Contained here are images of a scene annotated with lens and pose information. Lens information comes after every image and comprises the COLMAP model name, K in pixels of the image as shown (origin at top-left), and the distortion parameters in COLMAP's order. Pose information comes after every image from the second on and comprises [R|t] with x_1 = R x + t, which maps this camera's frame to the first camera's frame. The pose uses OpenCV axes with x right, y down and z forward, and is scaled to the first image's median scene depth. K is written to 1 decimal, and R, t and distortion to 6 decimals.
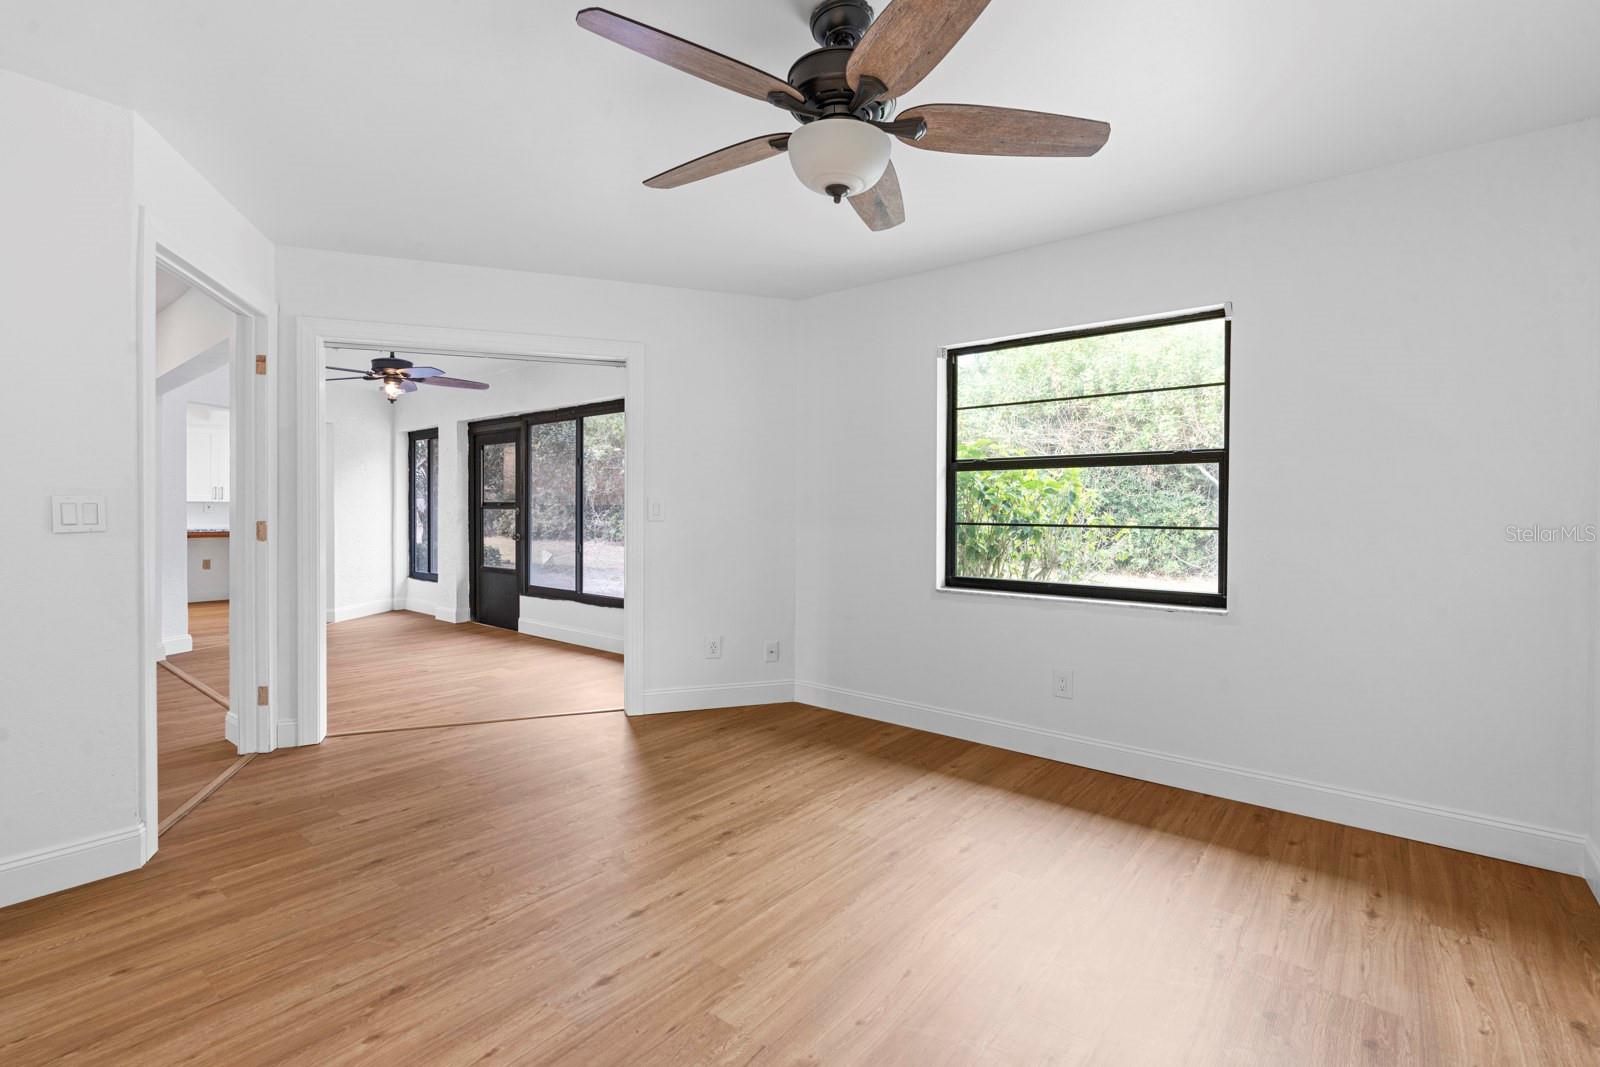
lens RADIAL K [[729.4, 0, 778.0], [0, 729.4, 518.3], [0, 0, 1]] dist [-0.009859, 0.003214]
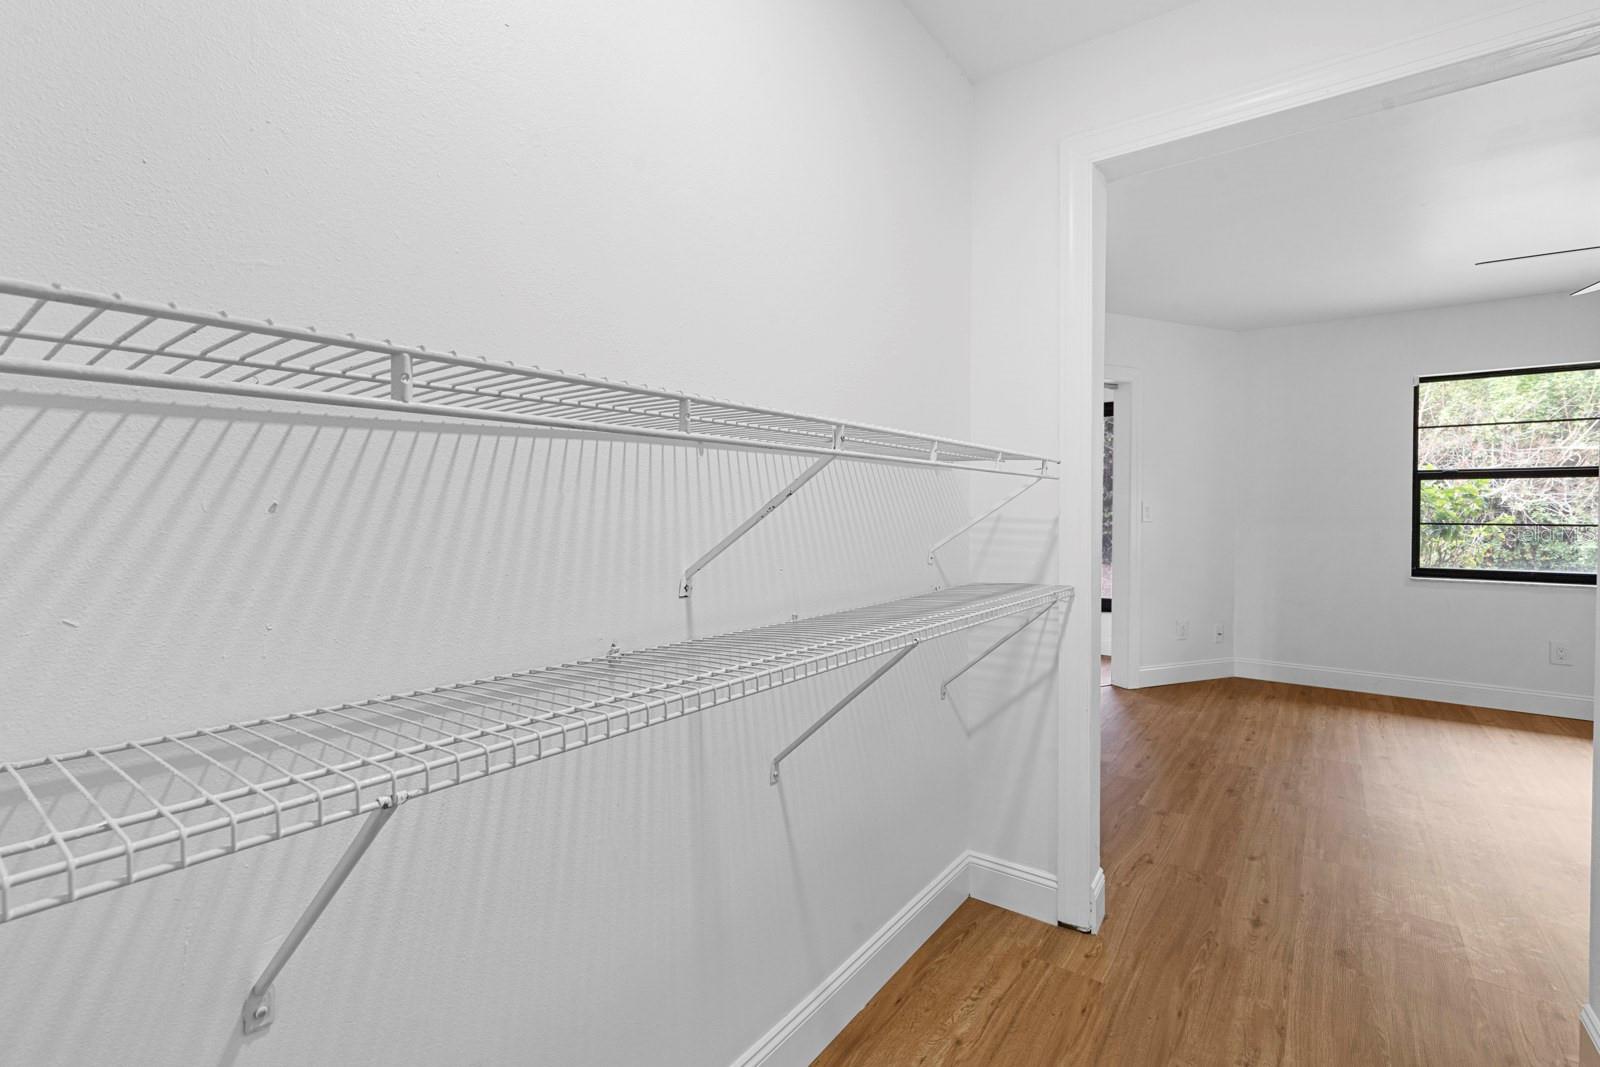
lens RADIAL K [[729.4, 0, 799.1], [0, 729.4, 514.6], [0, 0, 1]] dist [-0.009859, 0.003214]
pose [[0.998293, -0.002176, 0.058369, -0.853561], [0.002560, 0.999975, -0.006518, -0.002030], [-0.058354, 0.006656, 0.998274, -0.140379]]
